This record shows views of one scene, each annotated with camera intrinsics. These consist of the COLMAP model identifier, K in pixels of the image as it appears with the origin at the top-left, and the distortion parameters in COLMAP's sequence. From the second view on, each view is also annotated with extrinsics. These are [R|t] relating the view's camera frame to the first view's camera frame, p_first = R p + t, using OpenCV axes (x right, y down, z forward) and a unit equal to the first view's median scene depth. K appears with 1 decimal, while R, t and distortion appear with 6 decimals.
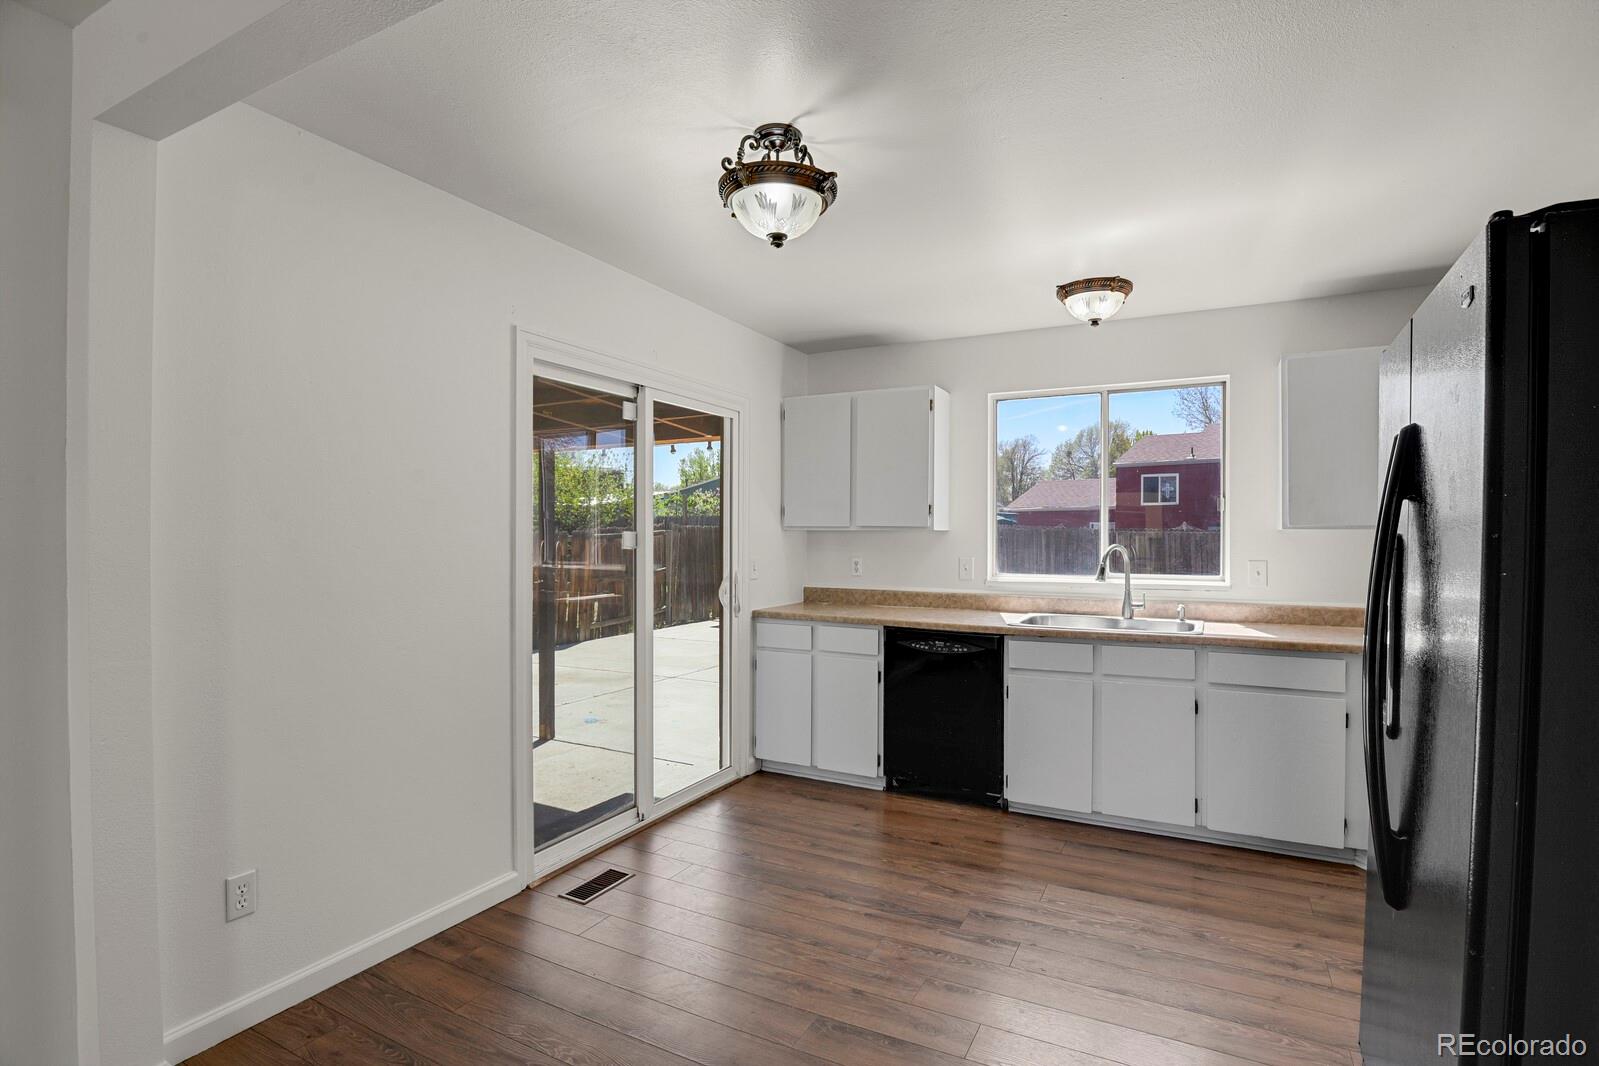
lens RADIAL K [[784.9, 0, 799.7], [0, 784.9, 538.7], [0, 0, 1]] dist [-0.021399, -0.005415]
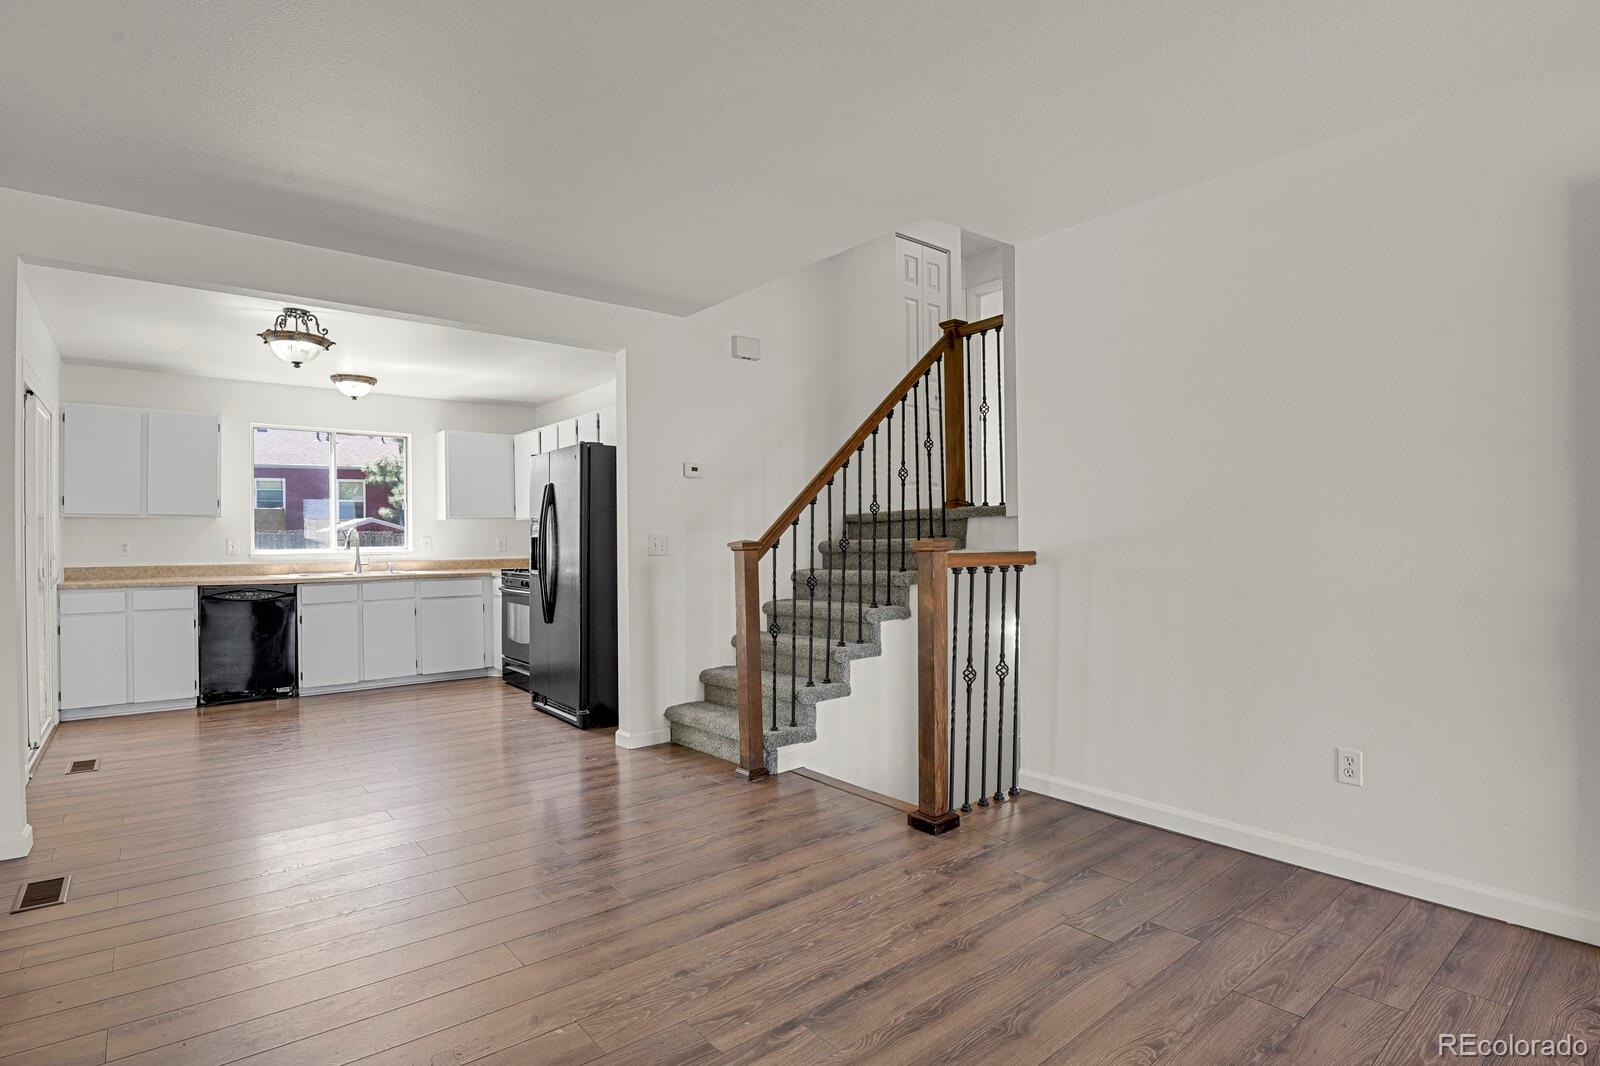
lens RADIAL K [[808.1, 0, 801.4], [0, 808.1, 540.5], [0, 0, 1]] dist [-0.023939, -0.001525]
pose [[0.388436, -0.007047, 0.921449, -0.797614], [0.015932, 0.999873, 0.000930, 0.047956], [-0.921338, 0.014319, 0.388499, -0.543319]]
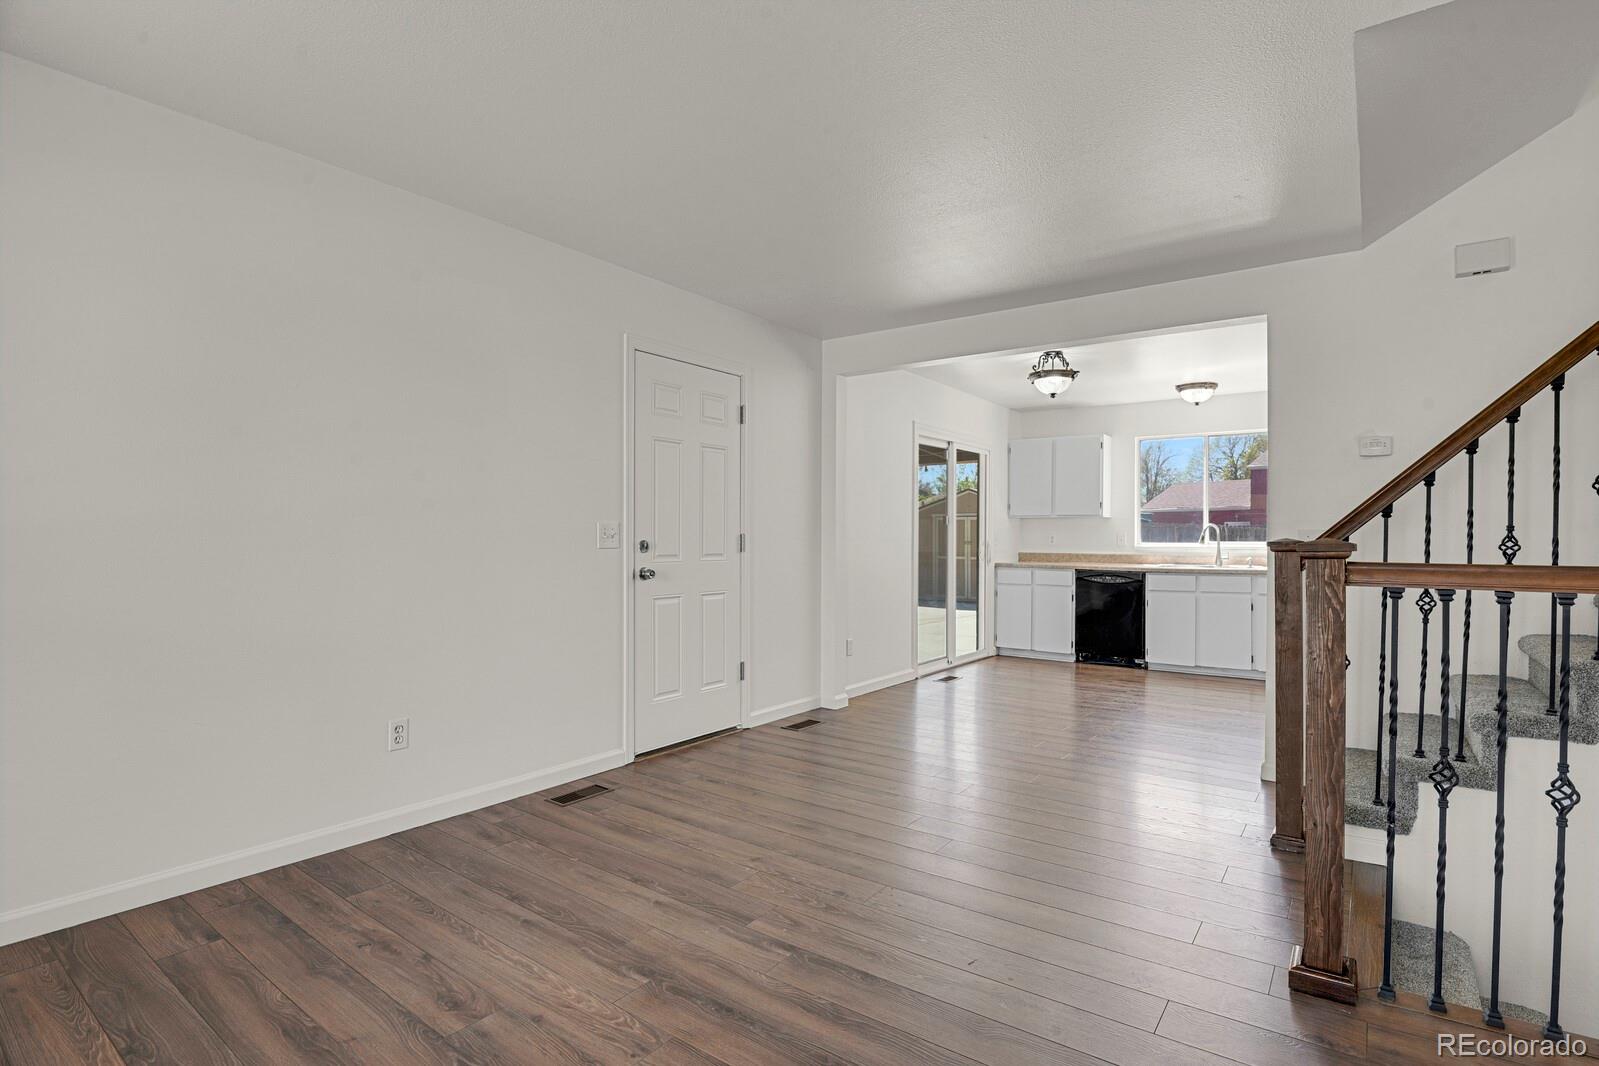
lens RADIAL K [[784.9, 0, 799.7], [0, 784.9, 538.7], [0, 0, 1]] dist [-0.021399, -0.005415]
pose [[0.988404, 0.002223, -0.151831, -0.254098], [-0.002780, 0.999990, -0.003458, 0.050194], [0.151821, 0.003840, 0.988400, -0.904327]]
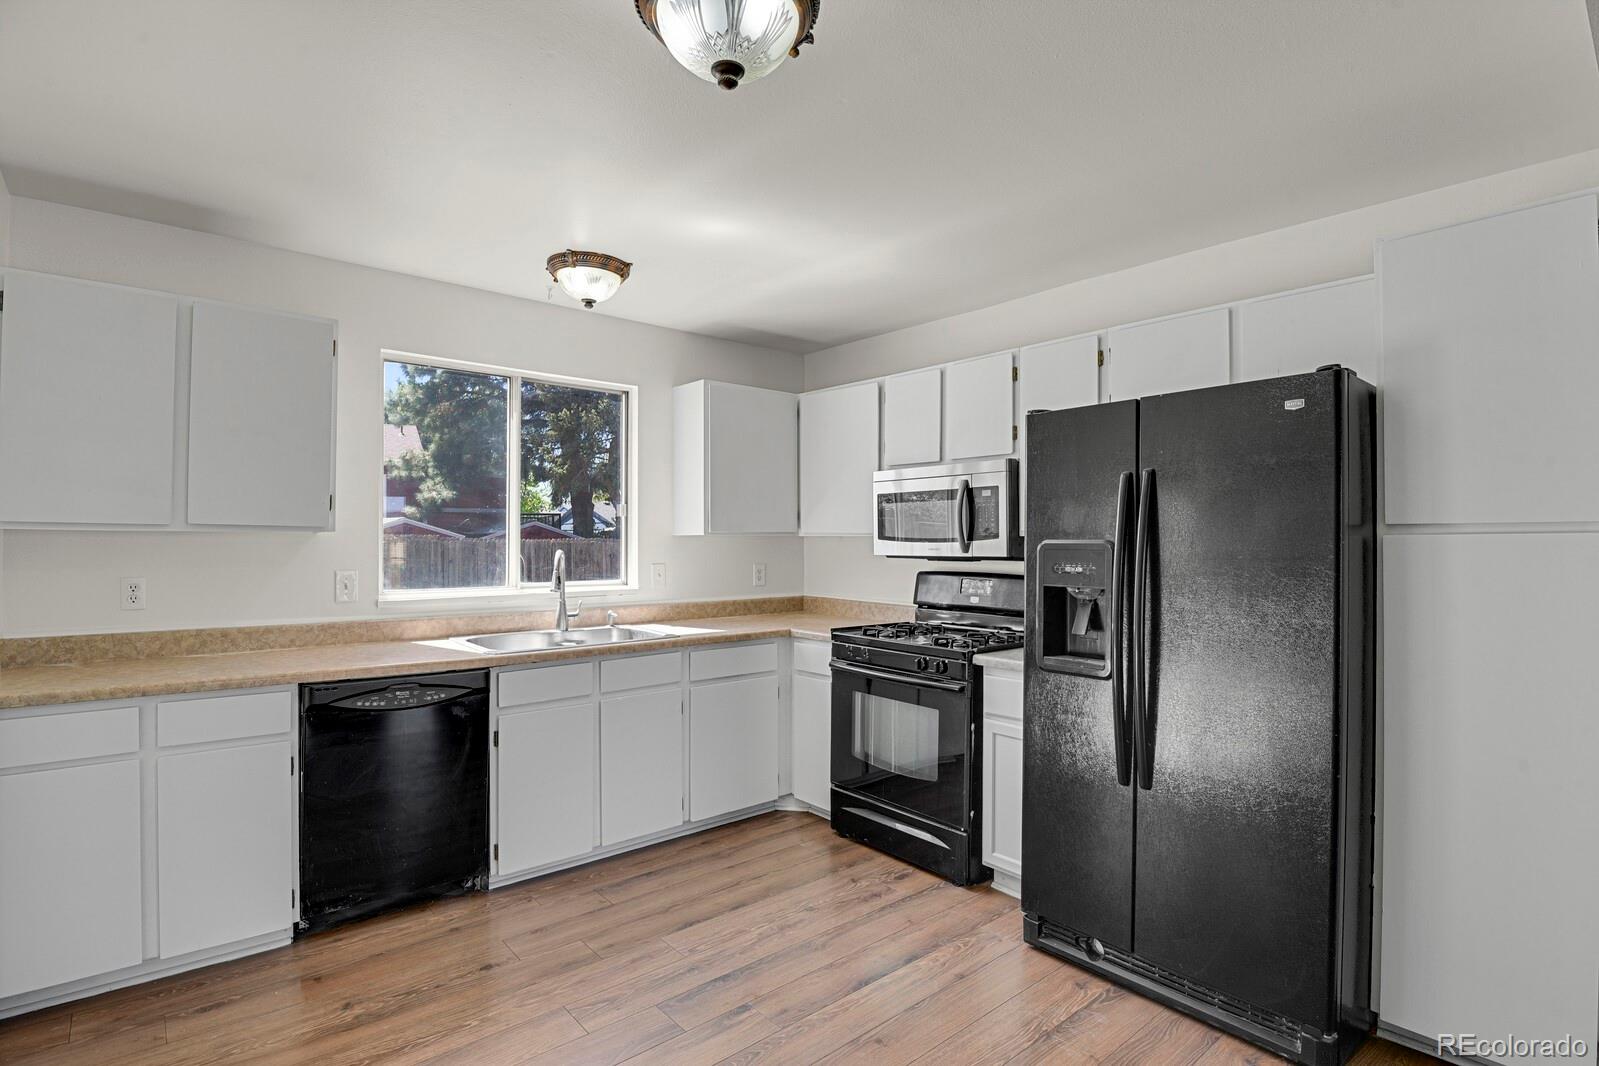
lens RADIAL K [[784.9, 0, 799.7], [0, 784.9, 538.7], [0, 0, 1]] dist [-0.021399, -0.005415]
pose [[0.365020, 0.001669, 0.930998, -0.338663], [0.003042, 0.999991, -0.002985, -0.002284], [-0.930995, 0.003921, 0.365012, 0.408307]]
